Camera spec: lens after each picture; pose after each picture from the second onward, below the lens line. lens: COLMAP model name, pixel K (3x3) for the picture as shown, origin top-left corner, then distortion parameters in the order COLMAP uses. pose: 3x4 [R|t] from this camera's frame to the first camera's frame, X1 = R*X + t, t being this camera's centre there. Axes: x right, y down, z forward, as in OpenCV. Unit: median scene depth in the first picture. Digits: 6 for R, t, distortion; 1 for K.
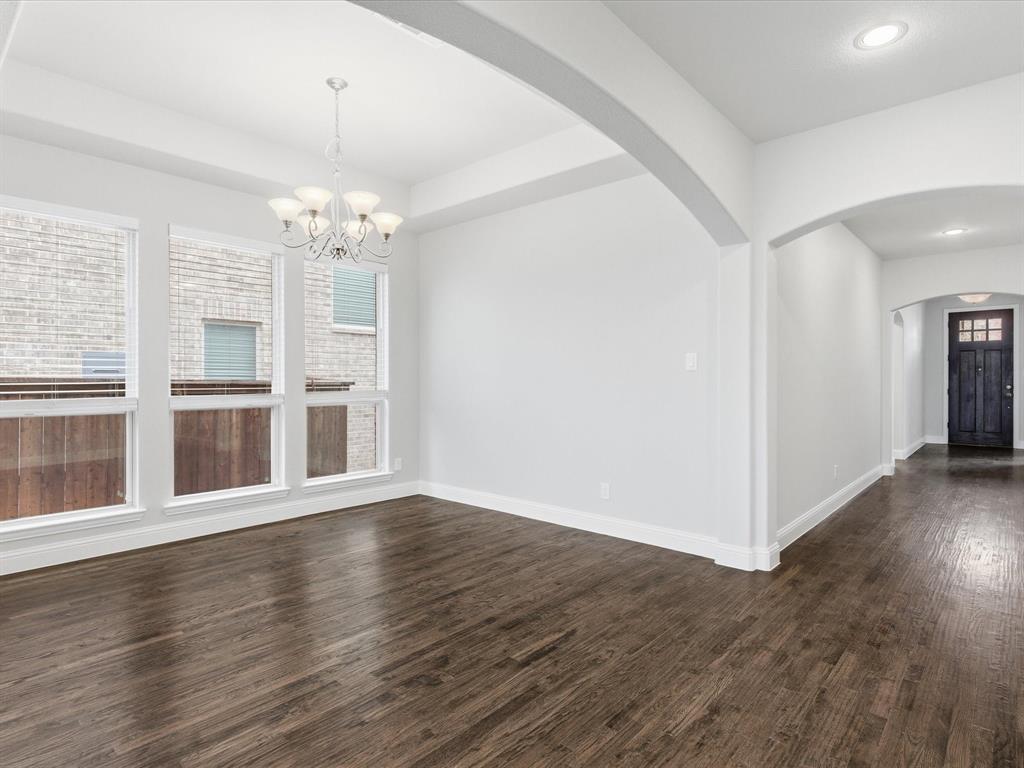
lens RADIAL K [[523.3, 0, 532.5], [0, 523.3, 381.6], [0, 0, 1]] dist [0.002206, 0.000360]
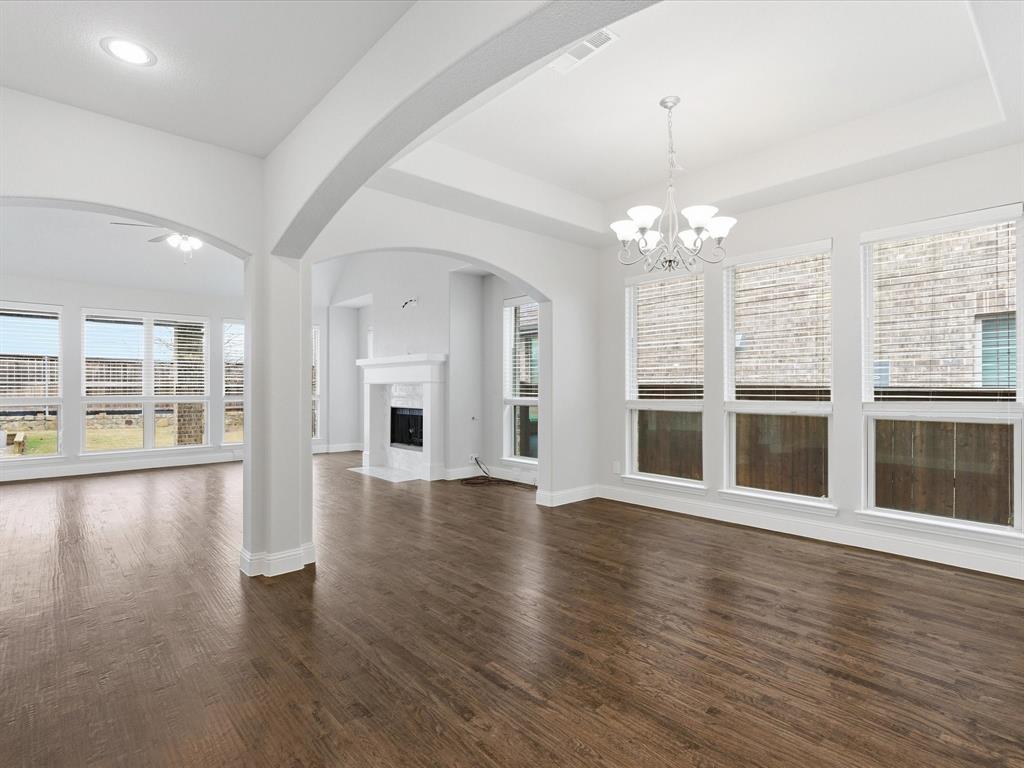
lens RADIAL K [[523.3, 0, 532.5], [0, 523.3, 381.6], [0, 0, 1]] dist [0.002206, 0.000360]
pose [[-0.082624, -0.009639, -0.996534, 0.613347], [-0.001342, 0.999953, -0.009561, -0.003617], [0.996580, 0.000548, -0.082633, 0.736480]]
